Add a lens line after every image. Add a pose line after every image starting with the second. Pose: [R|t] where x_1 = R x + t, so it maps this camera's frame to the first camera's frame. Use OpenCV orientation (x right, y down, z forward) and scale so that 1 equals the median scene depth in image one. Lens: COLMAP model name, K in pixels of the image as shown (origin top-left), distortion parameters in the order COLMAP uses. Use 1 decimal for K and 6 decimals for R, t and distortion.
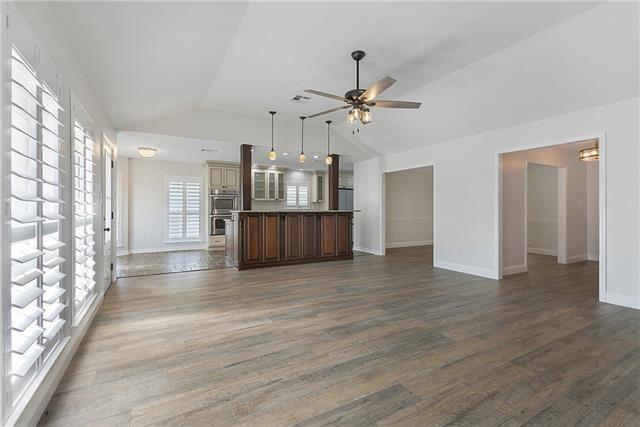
lens RADIAL K [[289.9, 0, 320.0], [0, 289.9, 213.5], [0, 0, 1]] dist [0.000047, 0.000009]
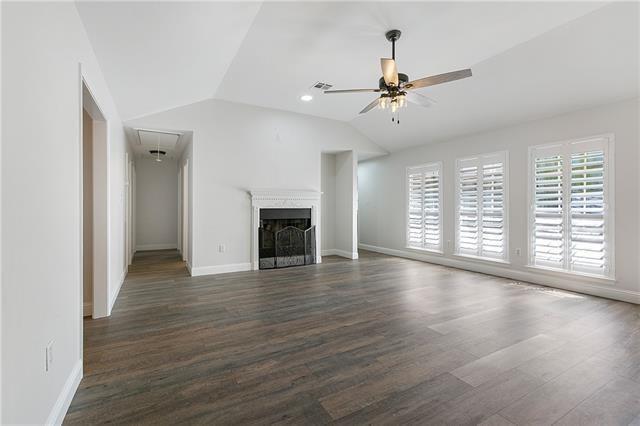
lens RADIAL K [[289.9, 0, 320.0], [0, 289.9, 213.0], [0, 0, 1]] dist [0.000047, 0.000009]
pose [[-0.999915, 0.002224, -0.012847, 0.392932], [0.002155, 0.999984, 0.005319, 0.000714], [0.012859, 0.005291, -0.999903, 2.008936]]
